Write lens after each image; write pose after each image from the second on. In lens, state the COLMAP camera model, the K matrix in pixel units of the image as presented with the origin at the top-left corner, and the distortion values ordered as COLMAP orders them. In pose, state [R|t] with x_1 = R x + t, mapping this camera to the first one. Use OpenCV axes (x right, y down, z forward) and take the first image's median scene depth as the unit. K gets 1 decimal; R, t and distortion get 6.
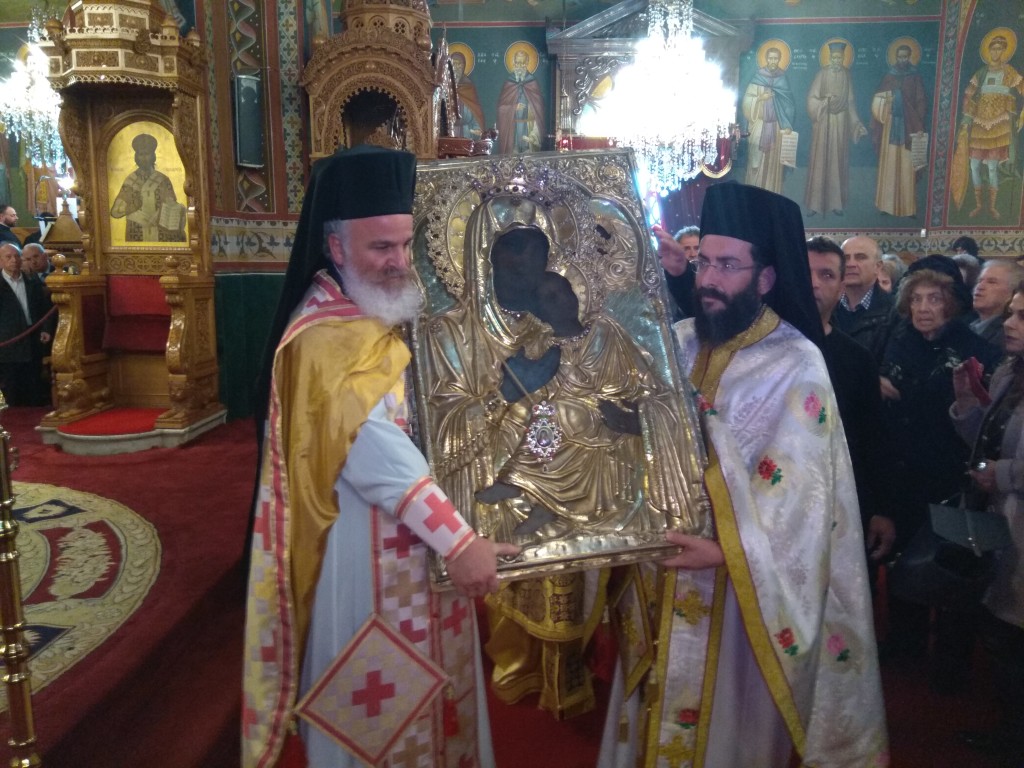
lens RADIAL K [[793.1, 0, 512.4], [0, 793.1, 380.9], [0, 0, 1]] dist [0.041366, -0.065050]
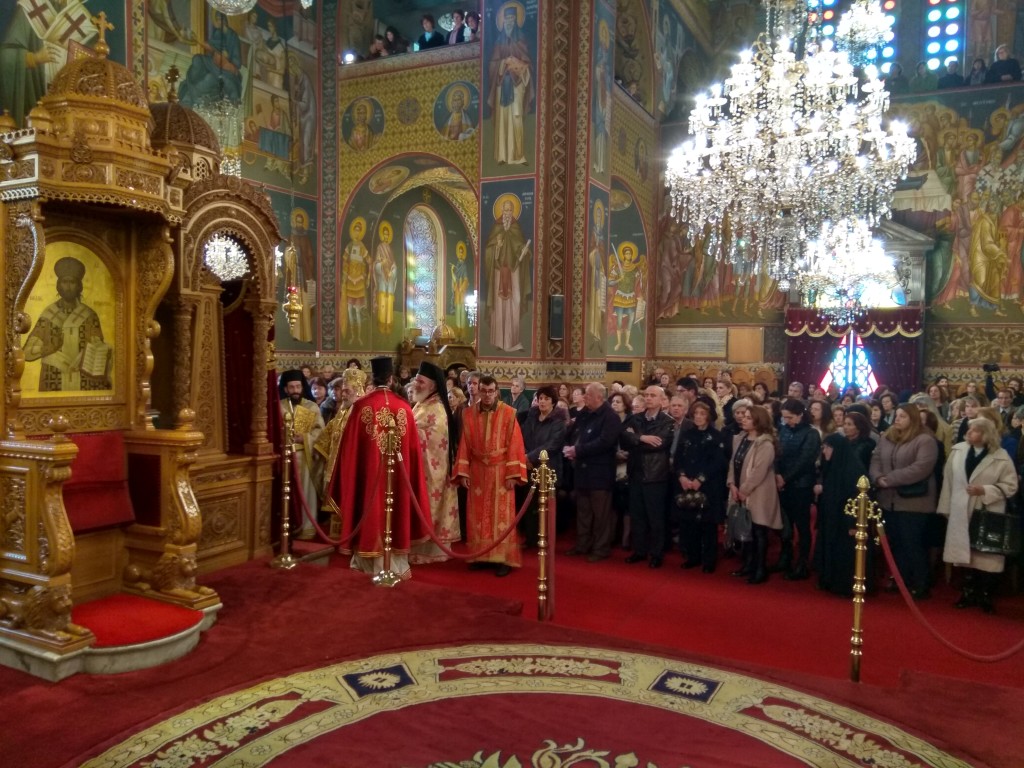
lens RADIAL K [[793.1, 0, 514.6], [0, 793.1, 393.2], [0, 0, 1]] dist [0.041366, -0.065050]
pose [[0.415587, -0.036785, 0.908809, -0.952672], [0.122392, 0.992356, -0.015802, -0.102902], [-0.901281, 0.117798, 0.416913, 0.271705]]
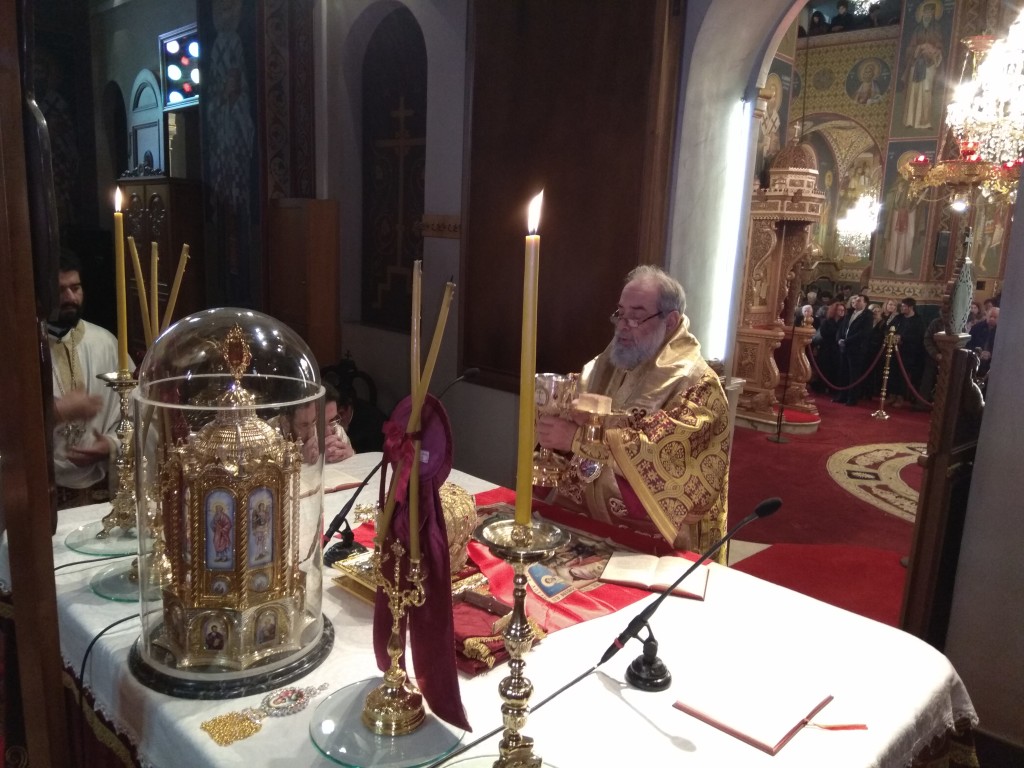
lens RADIAL K [[793.1, 0, 512.3], [0, 793.1, 375.1], [0, 0, 1]] dist [0.041366, -0.065050]
pose [[0.678148, -0.094366, 0.728841, -1.967989], [0.065331, 0.995537, 0.068110, -0.172433], [-0.732016, 0.001428, 0.681286, 0.244208]]
